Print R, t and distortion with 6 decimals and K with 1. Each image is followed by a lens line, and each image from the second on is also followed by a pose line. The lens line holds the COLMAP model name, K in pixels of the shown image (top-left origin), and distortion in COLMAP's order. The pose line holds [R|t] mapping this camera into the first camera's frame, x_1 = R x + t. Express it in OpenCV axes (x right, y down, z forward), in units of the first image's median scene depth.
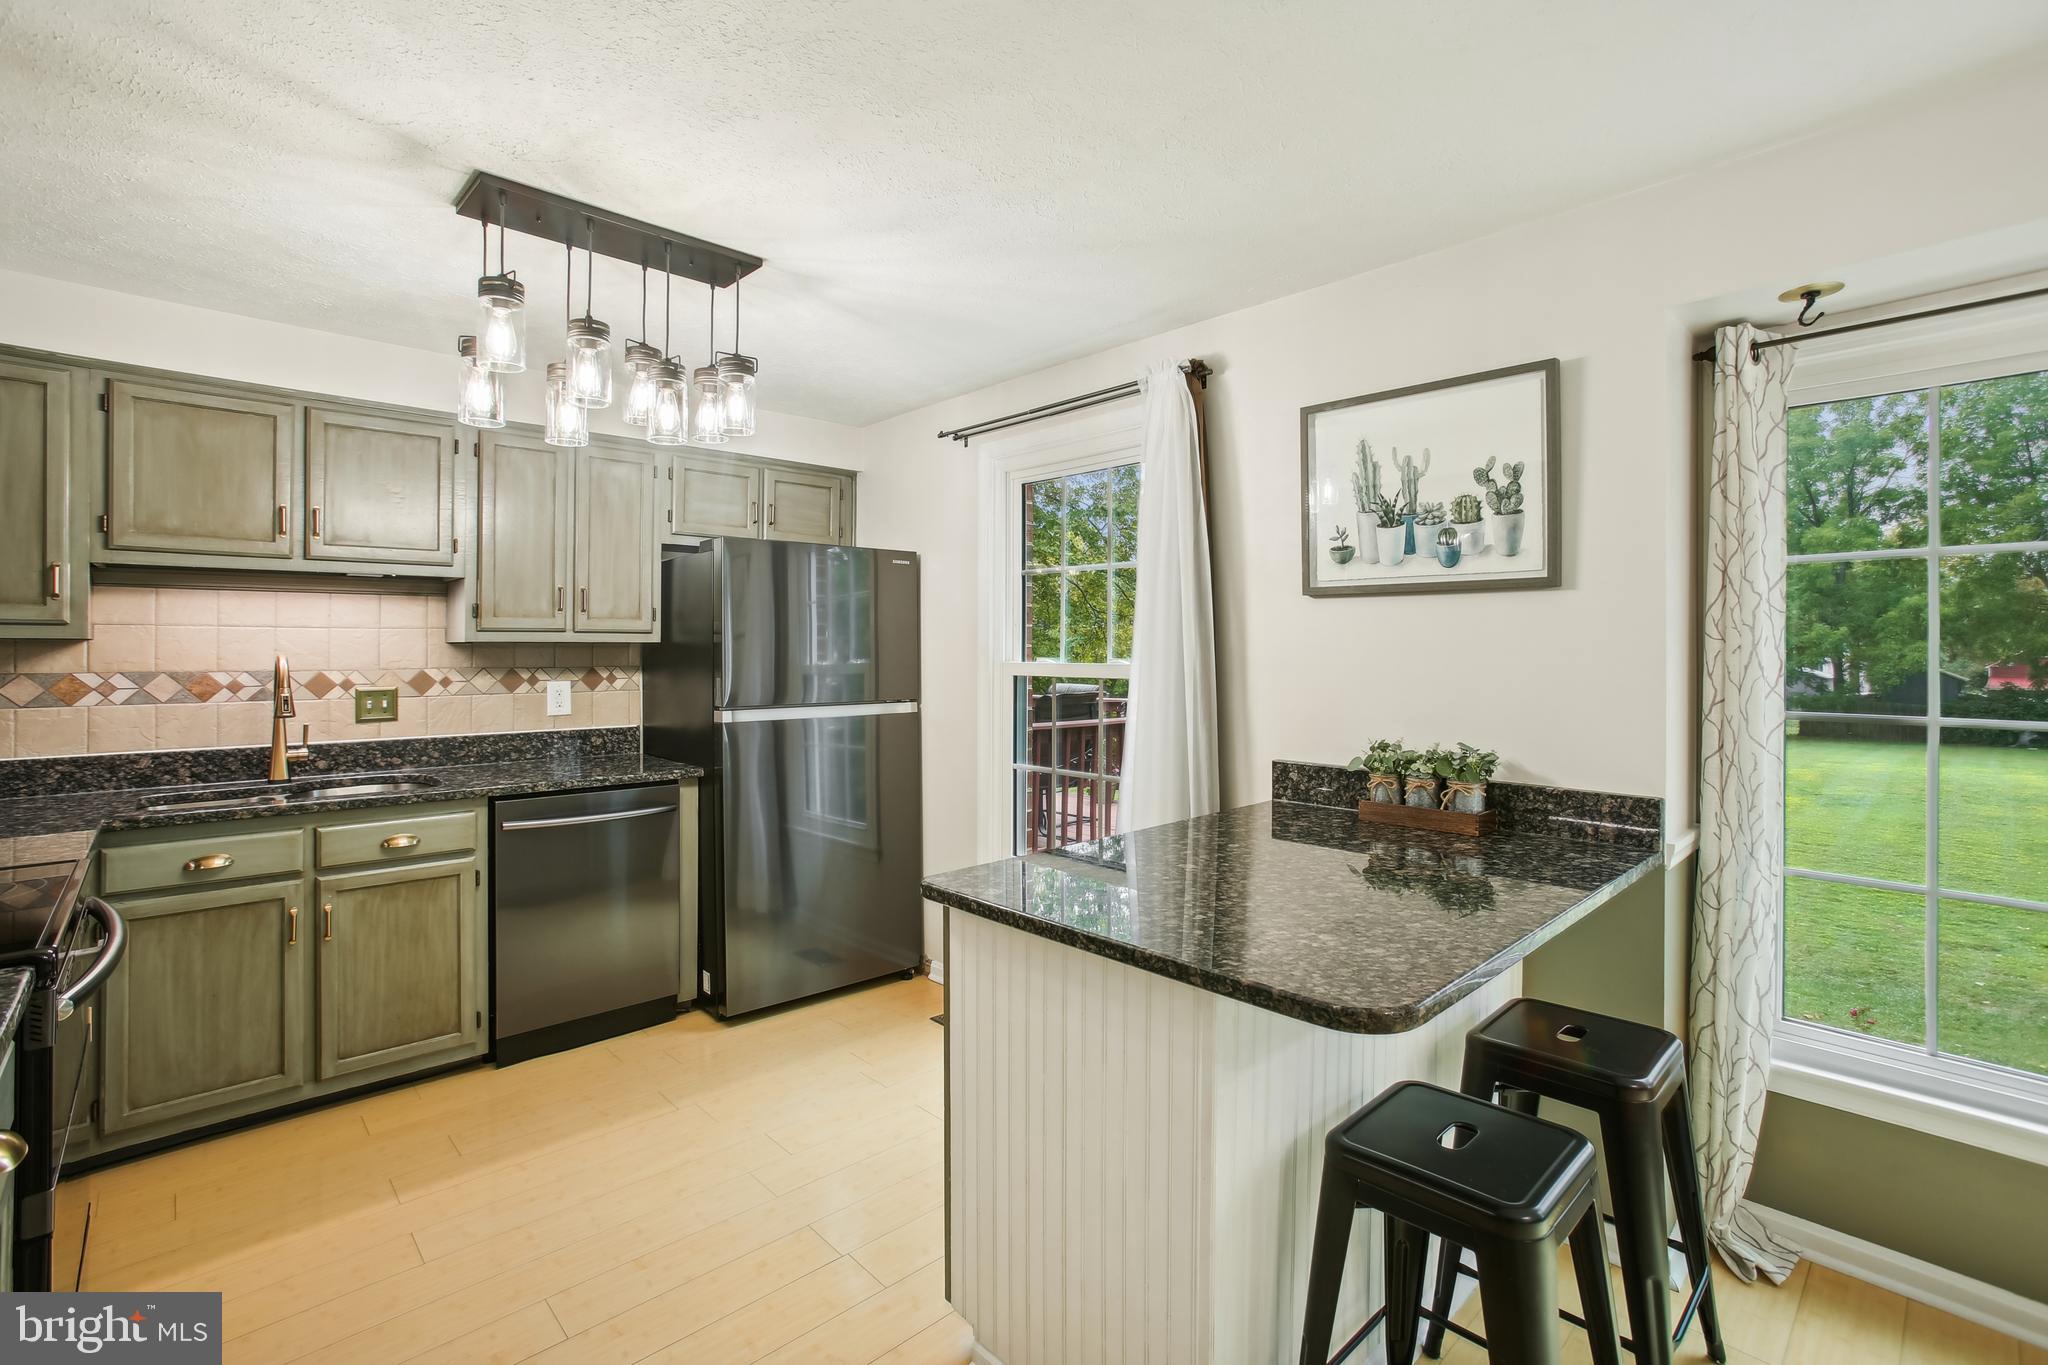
lens RADIAL K [[918.8, 0, 1017.2], [0, 918.8, 650.1], [0, 0, 1]] dist [-0.030991, 0.003357]
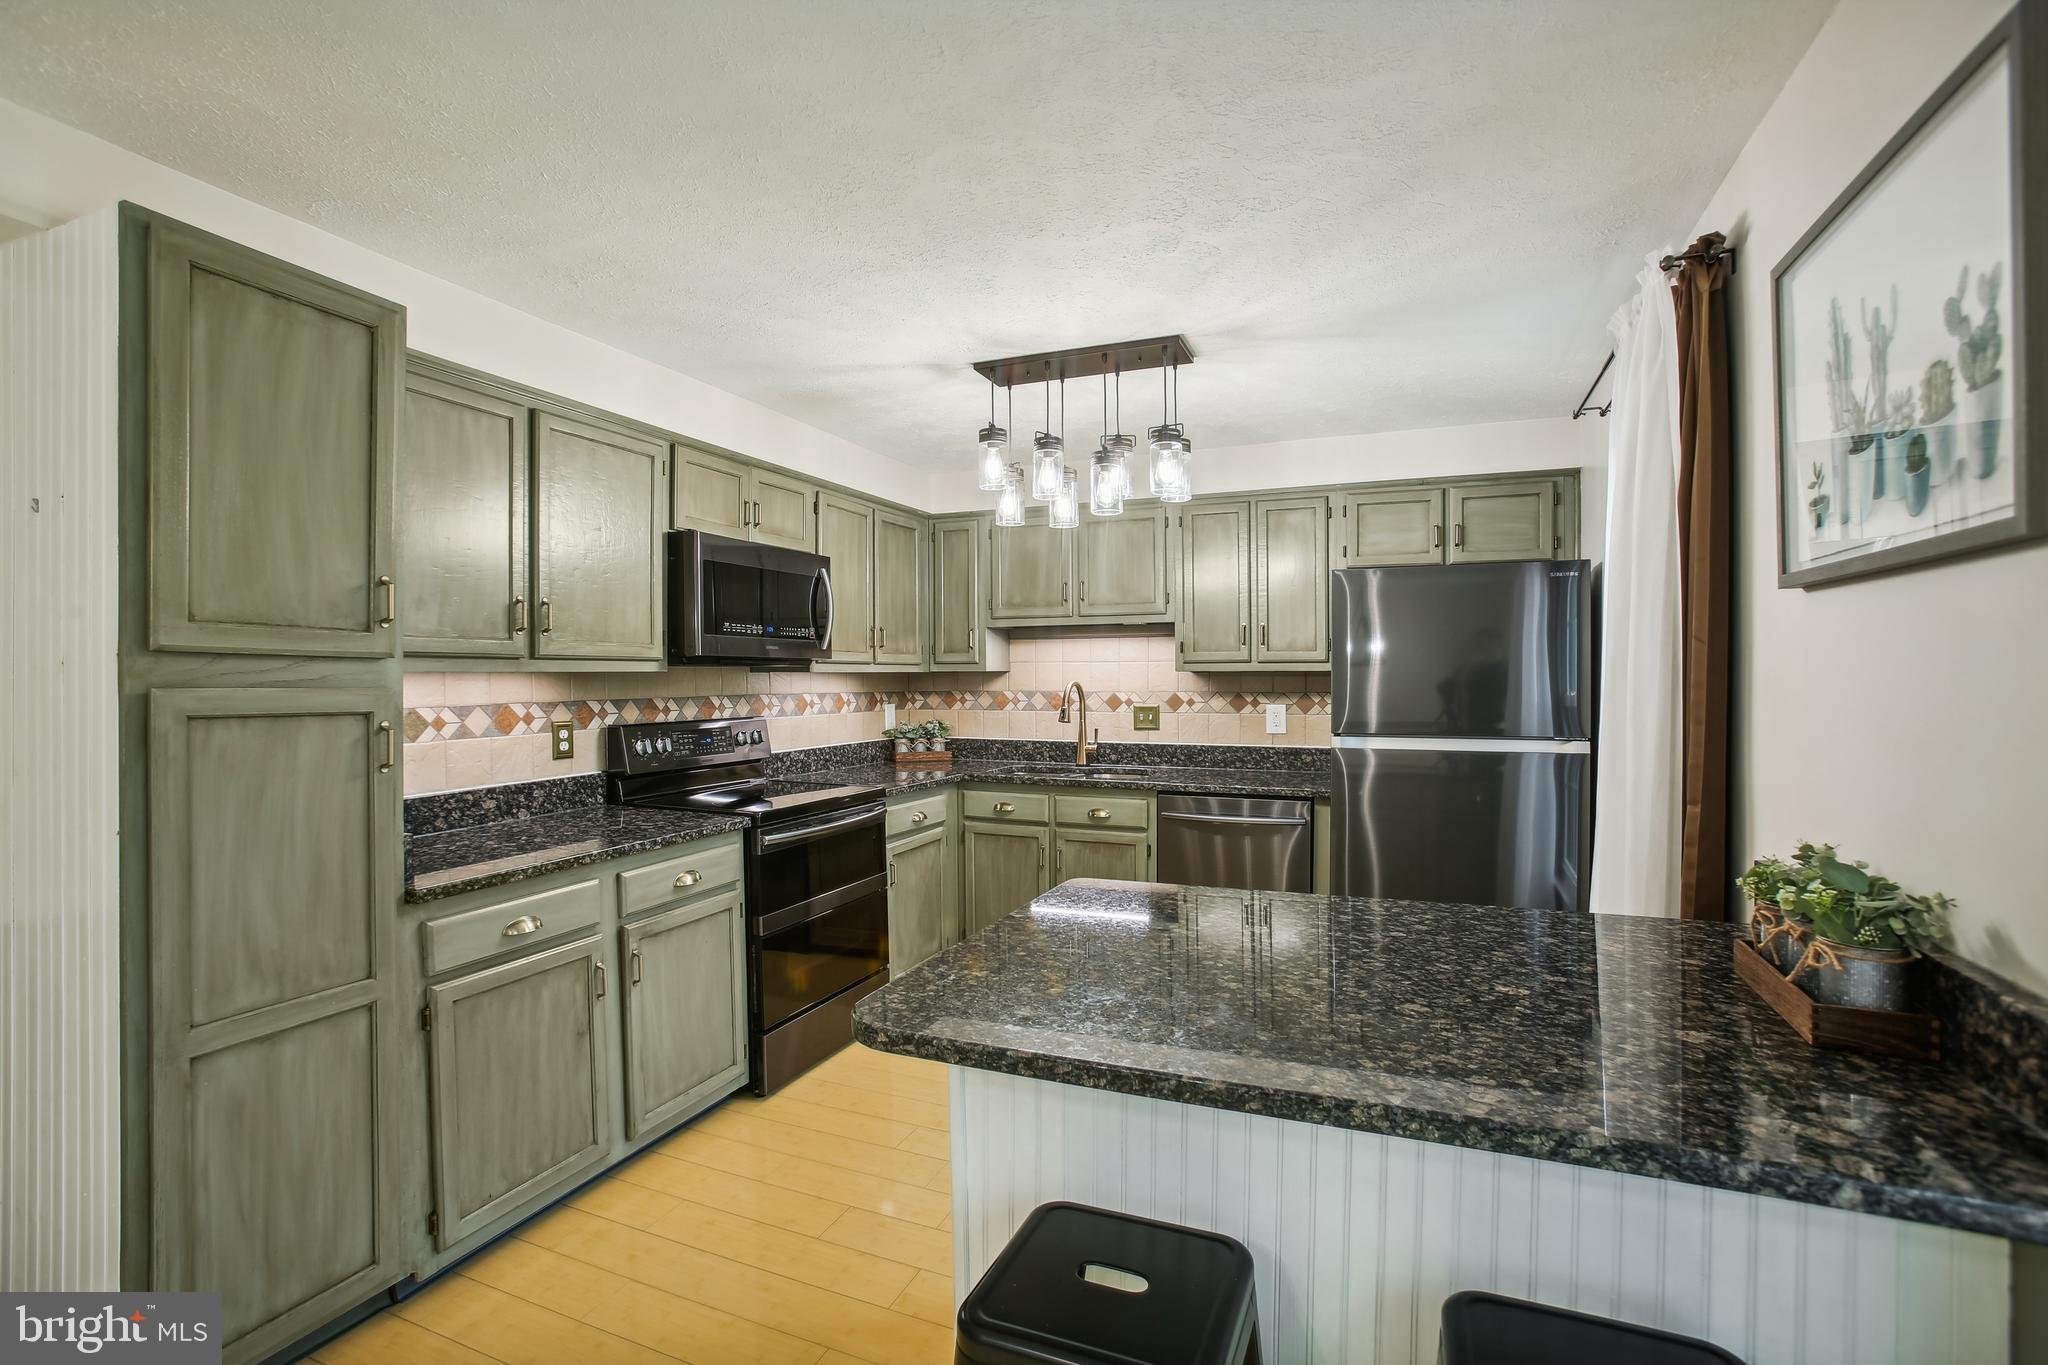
lens RADIAL K [[918.8, 0, 1043.8], [0, 918.8, 678.4], [0, 0, 1]] dist [-0.030991, 0.003357]
pose [[0.438290, 0.001994, -0.898831, 0.526602], [-0.000729, 0.999998, 0.001863, -0.001656], [0.898833, -0.000161, 0.438291, 0.271237]]
